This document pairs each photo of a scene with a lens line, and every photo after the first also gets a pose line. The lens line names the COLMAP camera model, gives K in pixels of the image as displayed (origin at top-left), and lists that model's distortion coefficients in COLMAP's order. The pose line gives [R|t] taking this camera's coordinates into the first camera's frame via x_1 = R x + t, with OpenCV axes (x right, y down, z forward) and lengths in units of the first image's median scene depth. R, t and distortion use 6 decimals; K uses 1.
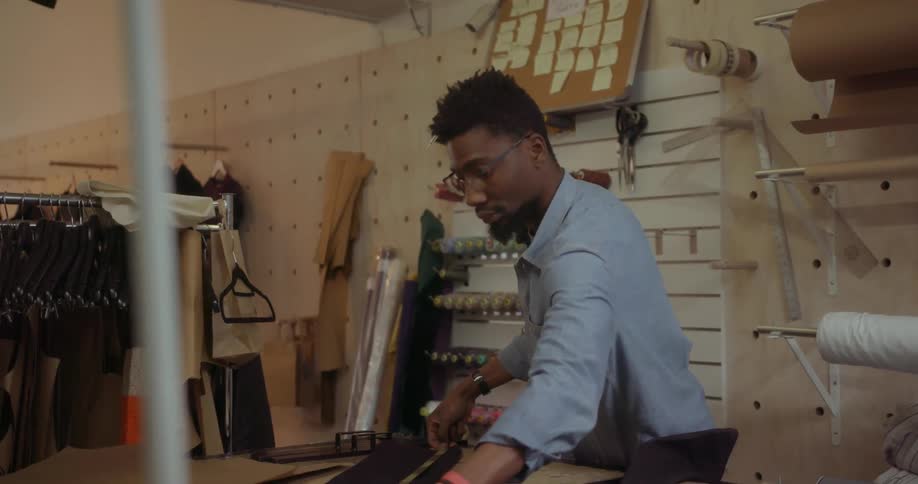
lens RADIAL K [[1138.6, 0, 486.1], [0, 1138.6, 243.0], [0, 0, 1]] dist [0.072787, 0.024097]
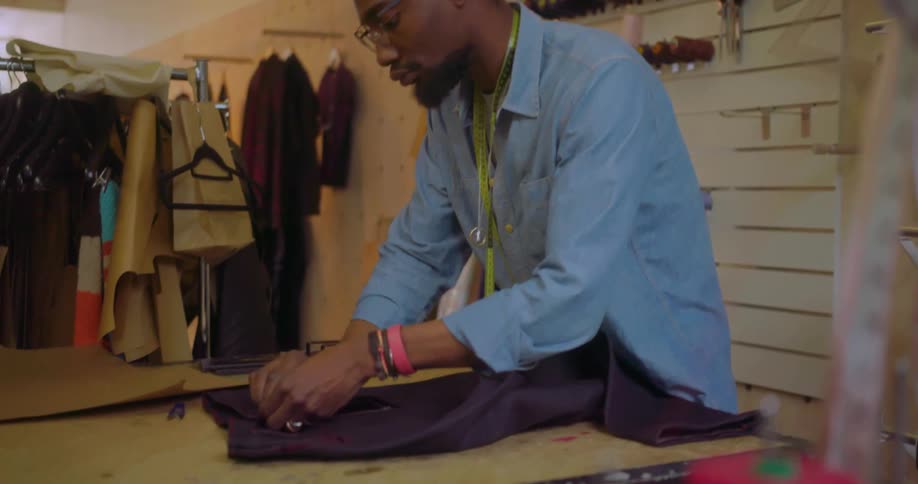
lens RADIAL K [[1138.6, 0, 486.1], [0, 1138.6, 243.0], [0, 0, 1]] dist [0.072787, 0.024097]
pose [[0.979141, 0.016490, -0.202512, 0.120143], [-0.000560, 0.996916, 0.078469, 0.019830], [0.203181, -0.076718, 0.976131, 0.151949]]
